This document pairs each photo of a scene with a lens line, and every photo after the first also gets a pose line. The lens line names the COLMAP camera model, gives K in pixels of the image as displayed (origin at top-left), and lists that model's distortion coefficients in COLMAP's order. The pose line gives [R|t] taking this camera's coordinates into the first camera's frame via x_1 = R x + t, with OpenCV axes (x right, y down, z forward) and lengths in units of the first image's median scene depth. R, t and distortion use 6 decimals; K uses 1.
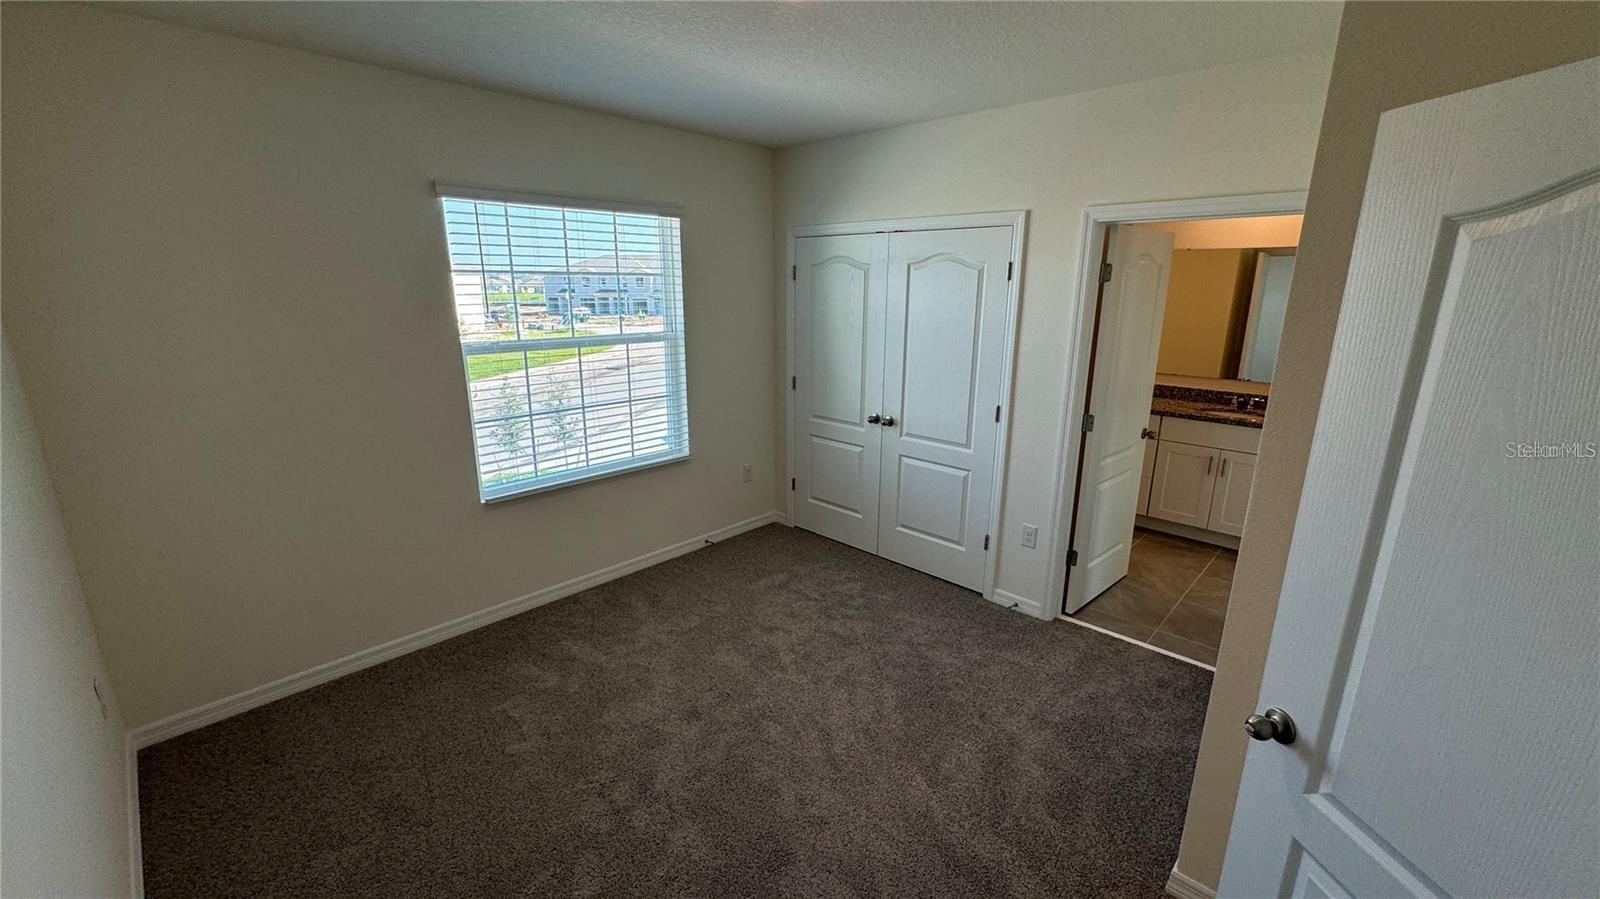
lens RADIAL K [[646.0, 0, 797.5], [0, 646.0, 444.3], [0, 0, 1]] dist [0.001923, -0.000247]
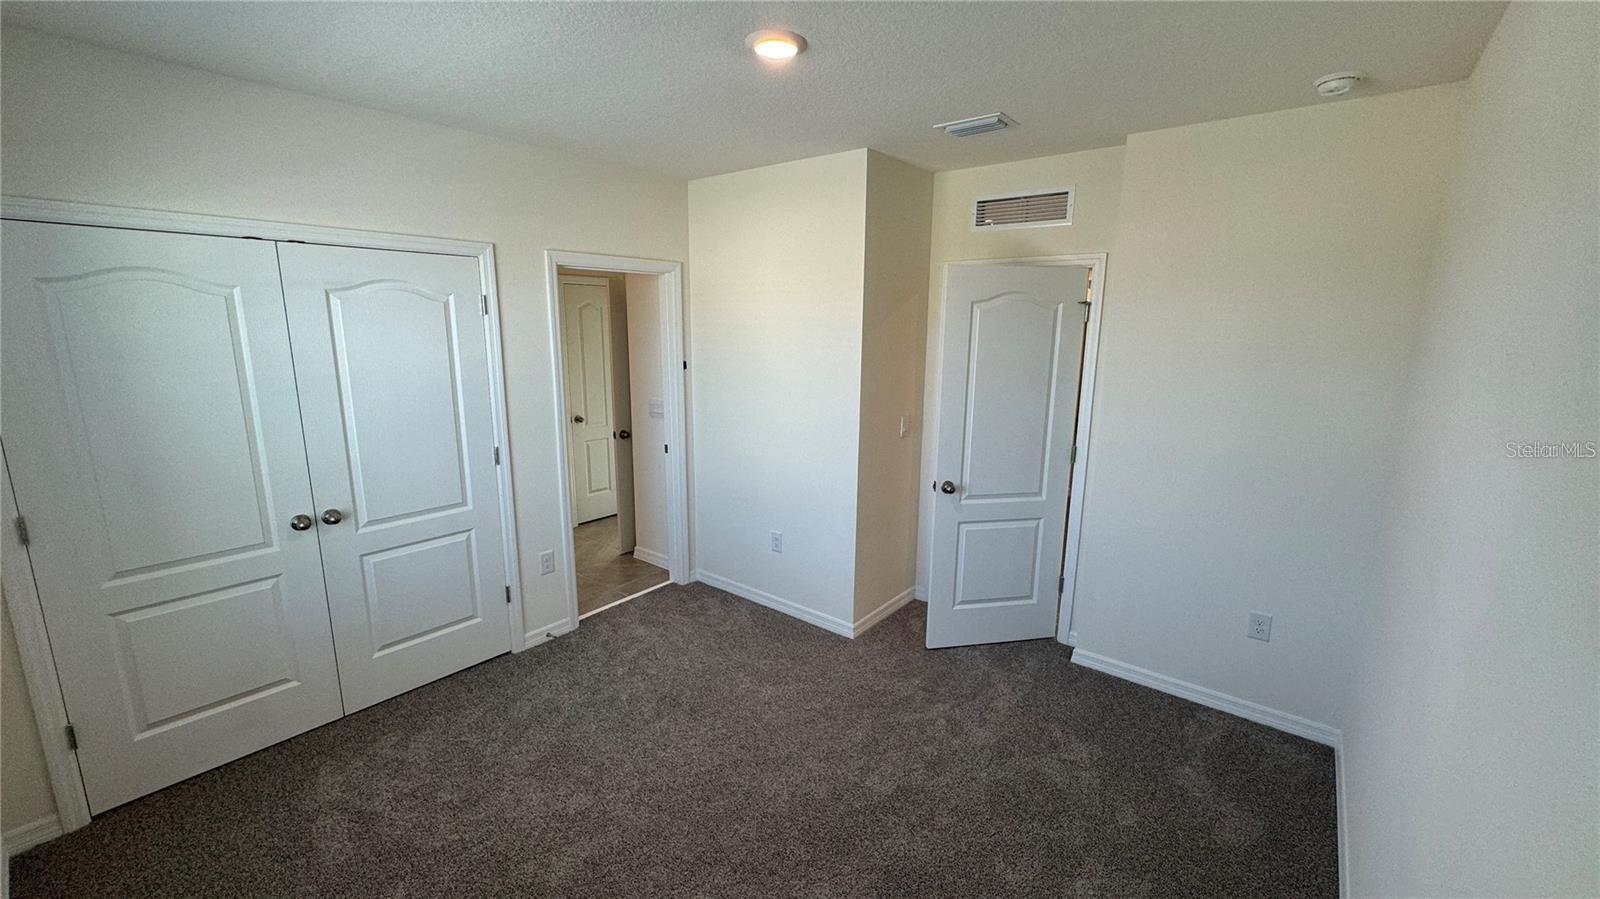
lens RADIAL K [[646.0, 0, 797.8], [0, 646.0, 454.2], [0, 0, 1]] dist [0.001923, -0.000247]
pose [[-0.086100, -0.207338, 0.974473, -0.598990], [0.235046, 0.946268, 0.222104, -0.145635], [-0.968163, 0.248169, -0.032740, 0.569486]]
